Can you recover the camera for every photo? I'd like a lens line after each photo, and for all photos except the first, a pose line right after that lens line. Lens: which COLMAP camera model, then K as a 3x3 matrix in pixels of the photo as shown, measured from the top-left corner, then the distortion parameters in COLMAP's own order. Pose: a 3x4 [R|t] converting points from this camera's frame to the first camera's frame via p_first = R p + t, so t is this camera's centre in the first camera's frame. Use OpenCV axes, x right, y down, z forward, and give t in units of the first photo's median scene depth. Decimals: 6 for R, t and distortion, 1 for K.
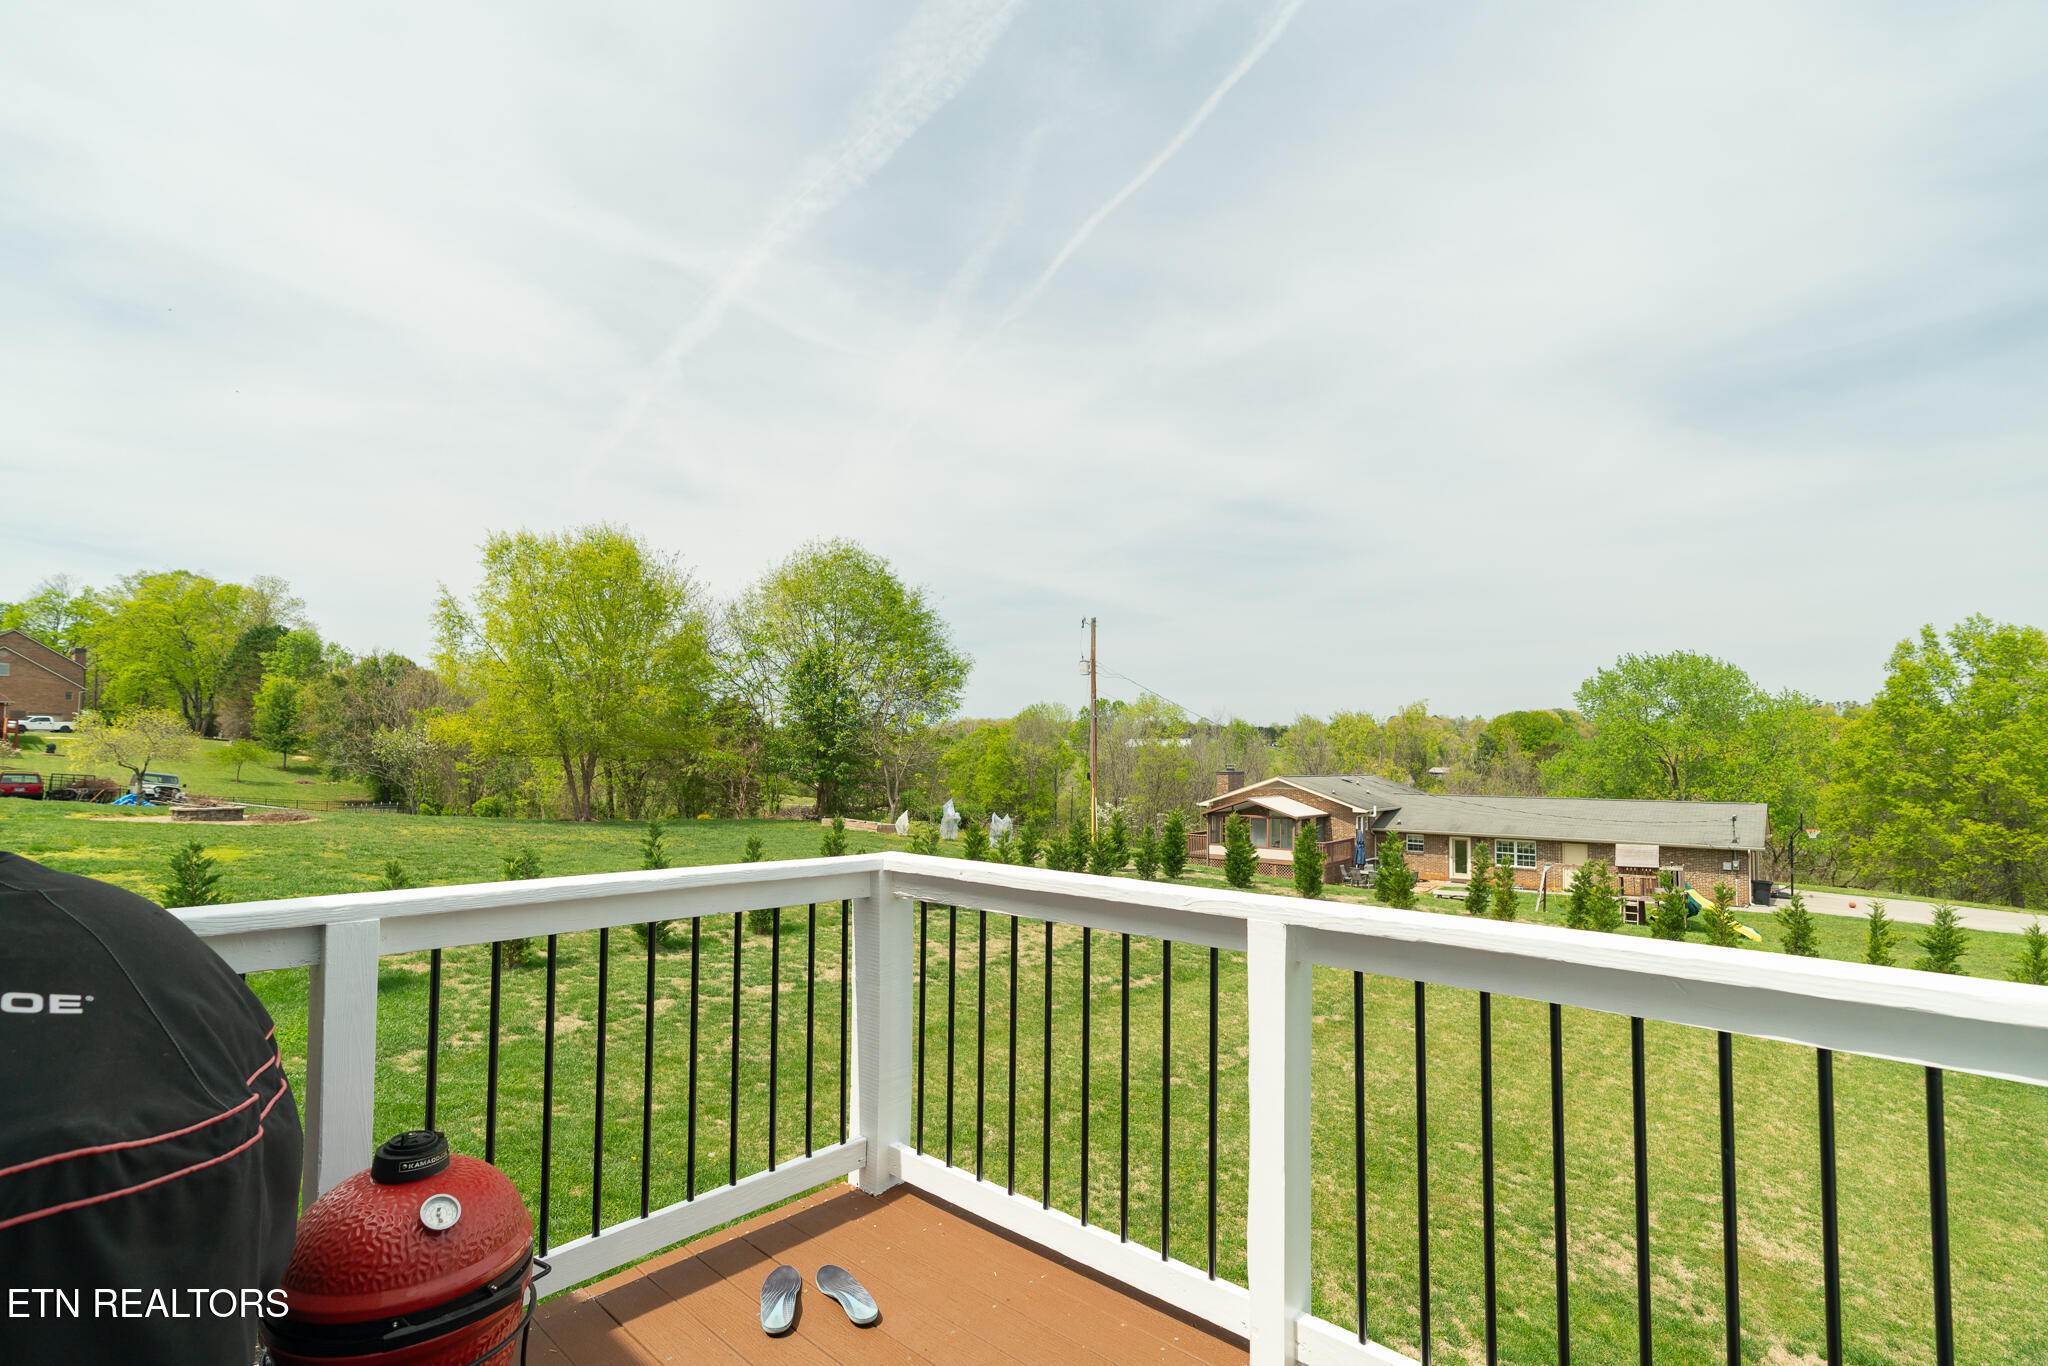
lens RADIAL K [[939.5, 0, 1023.6], [0, 939.5, 709.1], [0, 0, 1]] dist [-0.002249, 0.000045]
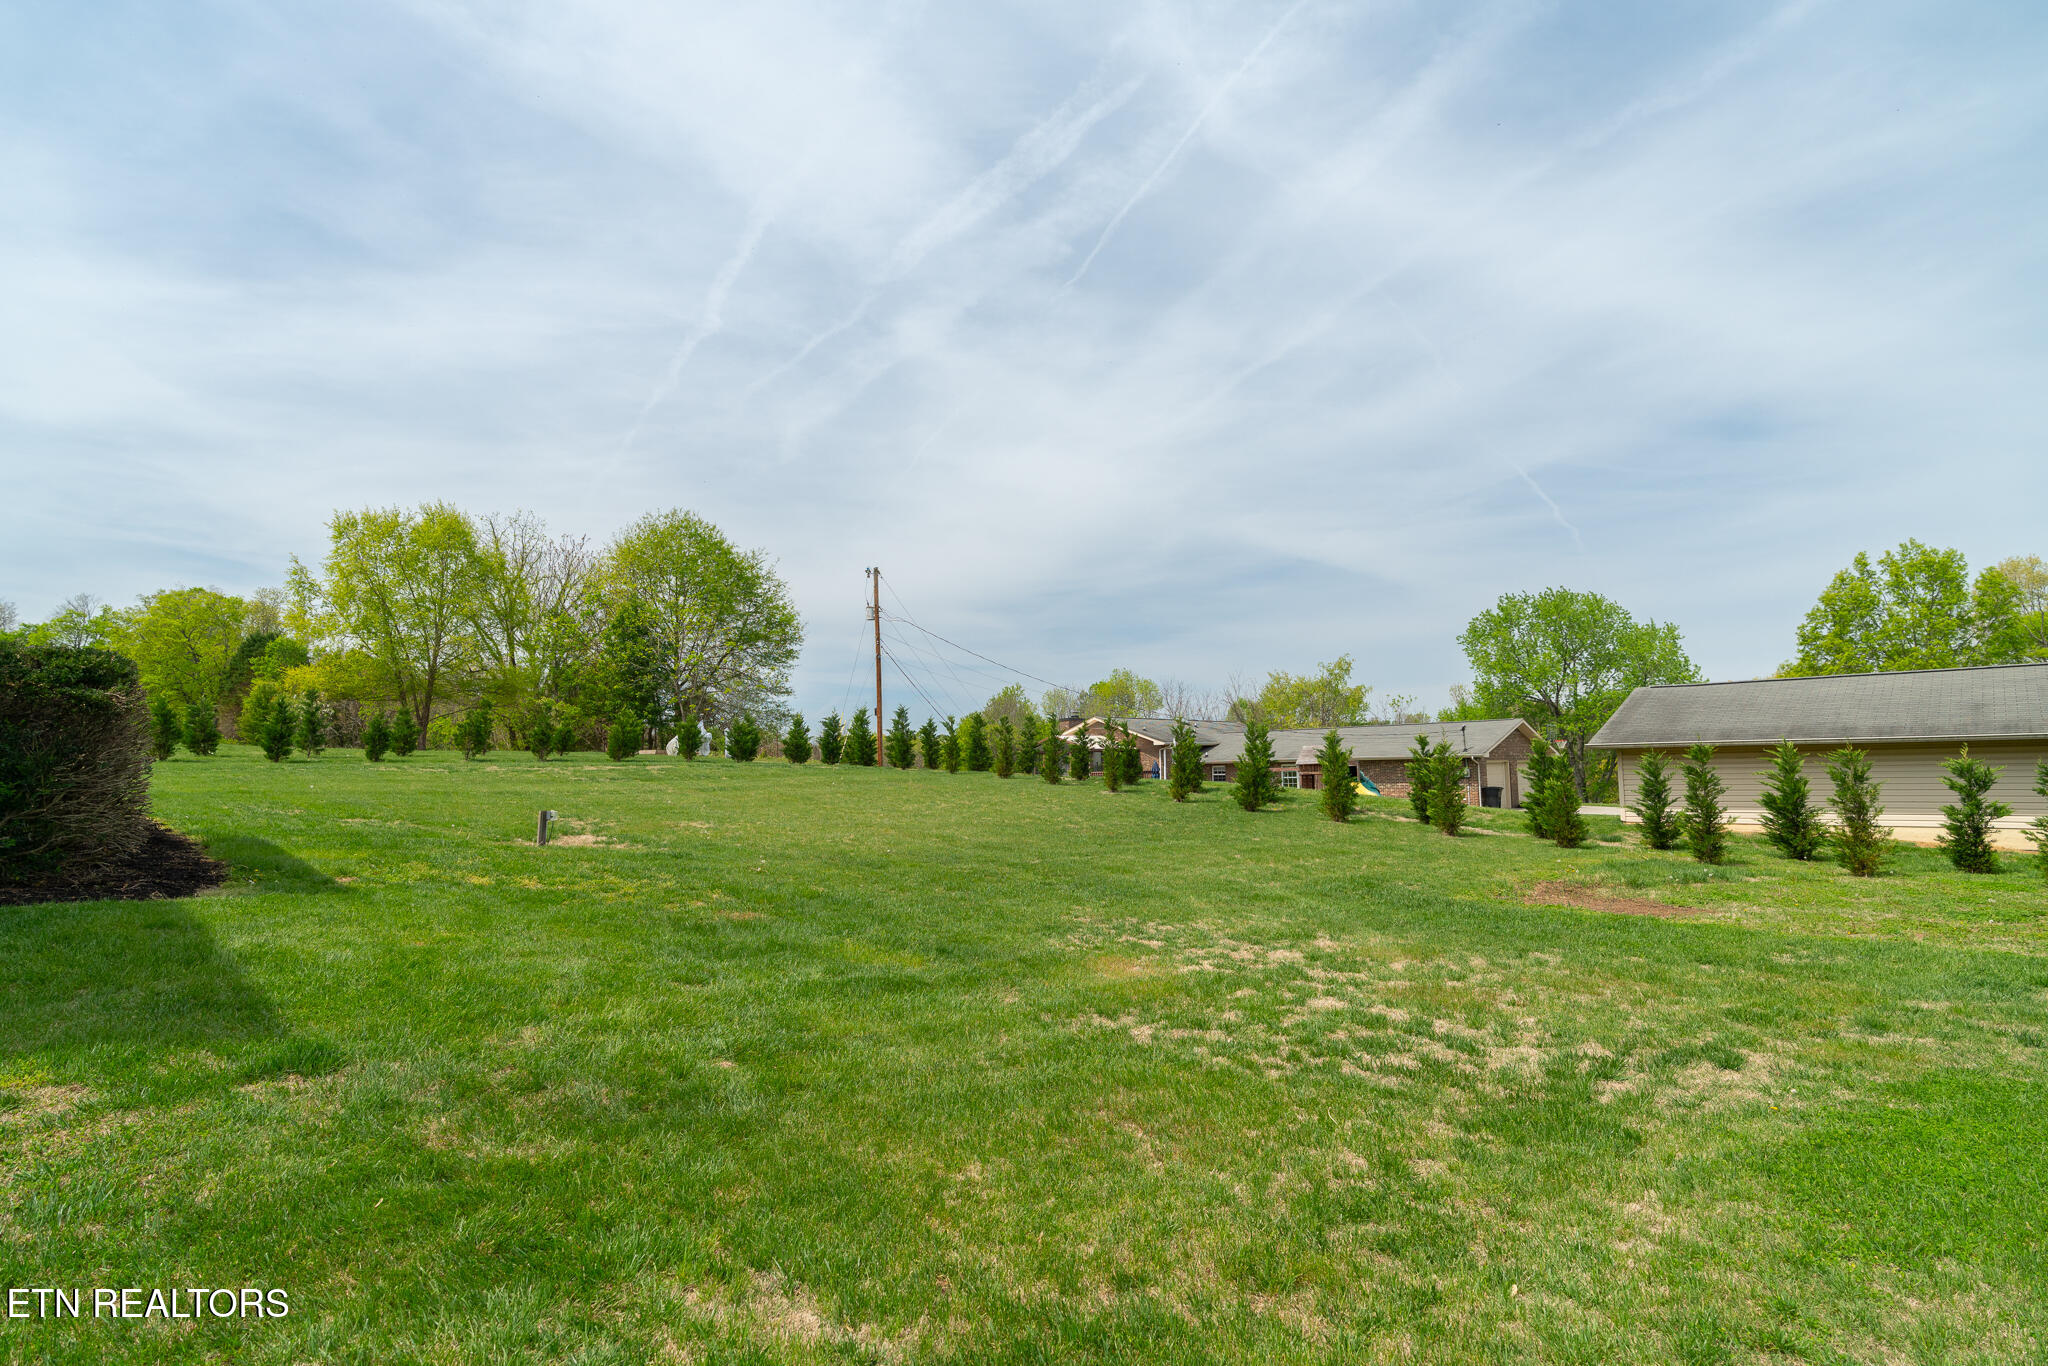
lens RADIAL K [[1051.8, 0, 1024.0], [0, 1051.8, 683.0], [0, 0, 1]] dist [0.004577, 0.000031]
pose [[0.995691, -0.032675, -0.086791, 0.227274], [0.029715, 0.998939, -0.035185, 0.056176], [0.087849, 0.032454, 0.995605, -0.135230]]
